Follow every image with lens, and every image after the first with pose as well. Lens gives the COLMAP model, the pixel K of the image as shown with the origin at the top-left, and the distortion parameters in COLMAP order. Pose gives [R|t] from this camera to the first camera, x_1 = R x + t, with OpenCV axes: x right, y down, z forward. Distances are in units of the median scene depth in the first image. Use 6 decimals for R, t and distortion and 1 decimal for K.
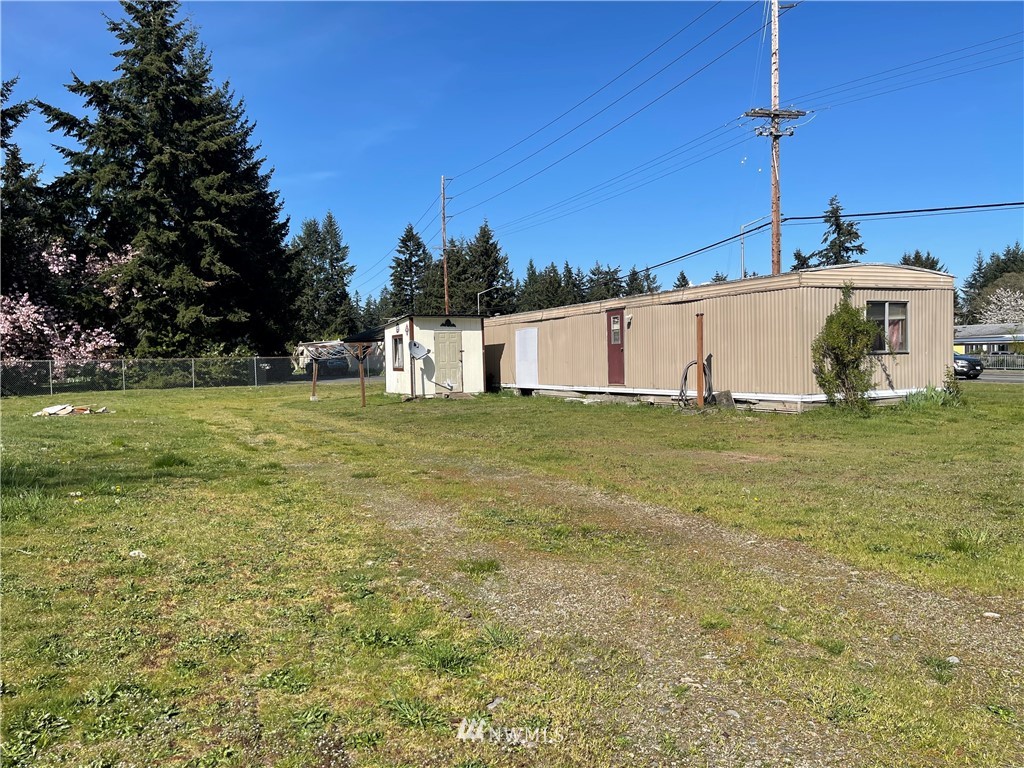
lens RADIAL K [[773.5, 0, 516.9], [0, 773.5, 391.4], [0, 0, 1]] dist [0.084326, -0.105275]
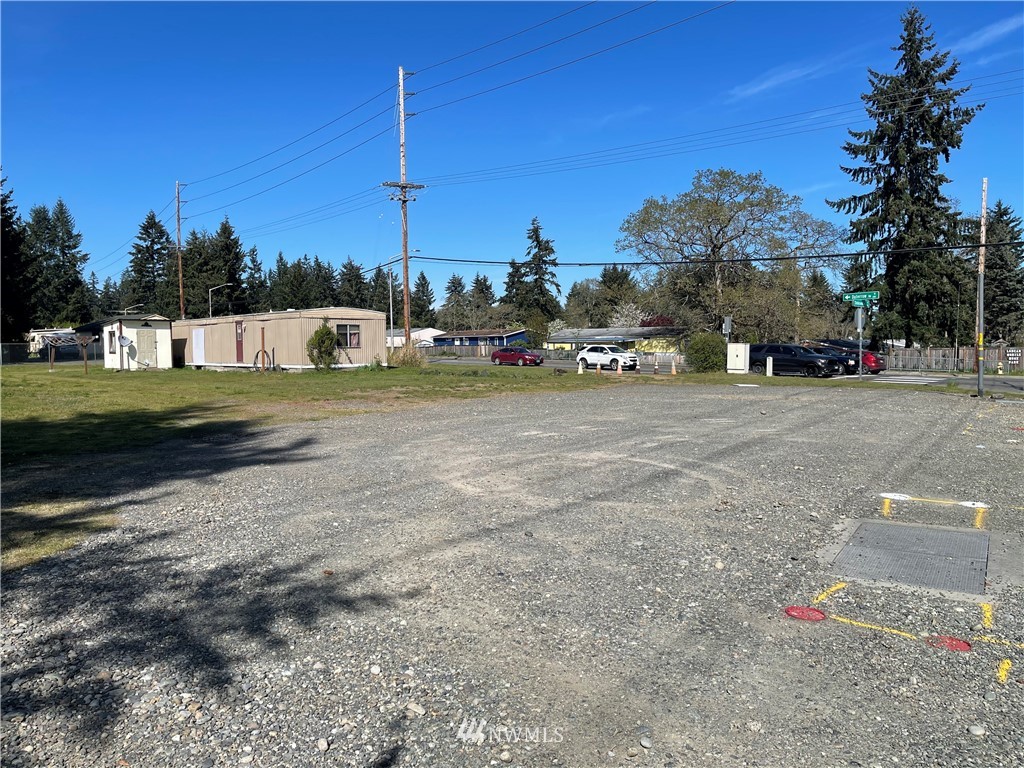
lens RADIAL K [[773.5, 0, 511.0], [0, 773.5, 386.0], [0, 0, 1]] dist [0.084326, -0.105275]
pose [[0.959797, 0.000695, 0.280695, 0.121302], [-0.002055, 0.999988, 0.004551, 0.020505], [-0.280689, -0.004945, 0.959786, -0.519955]]
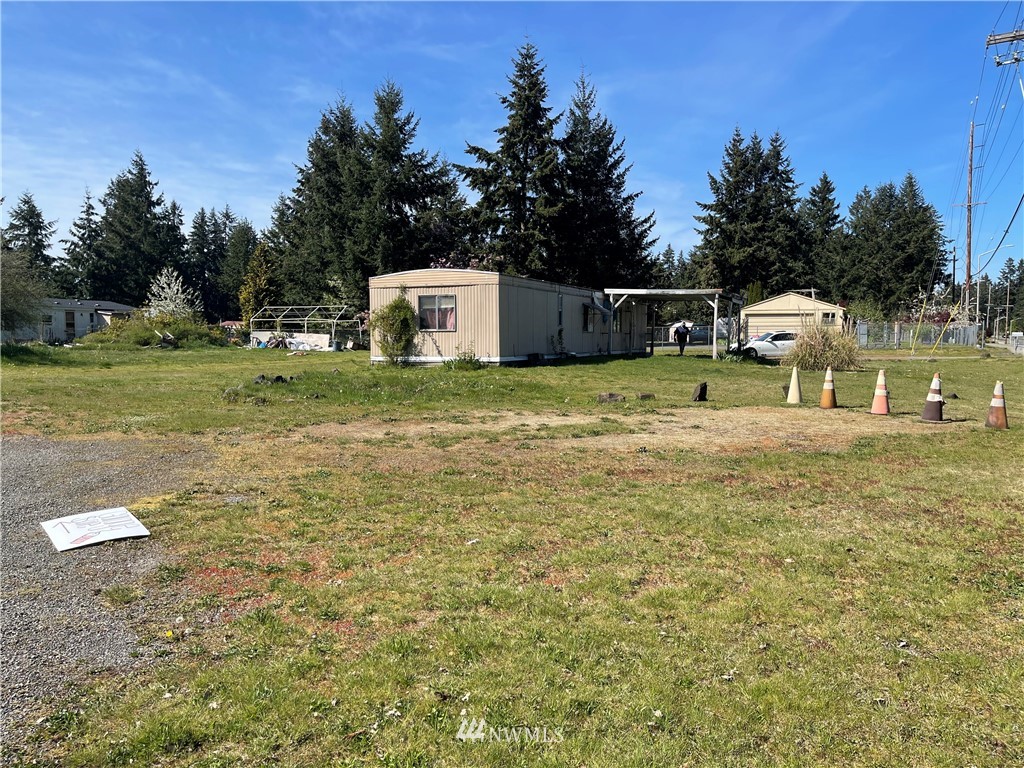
lens RADIAL K [[773.5, 0, 513.2], [0, 773.5, 390.7], [0, 0, 1]] dist [0.084326, -0.105275]
pose [[0.646088, 0.072657, -0.759797, 0.683650], [-0.042568, 0.997340, 0.059175, -0.012093], [0.762075, -0.005890, 0.647462, 0.073693]]
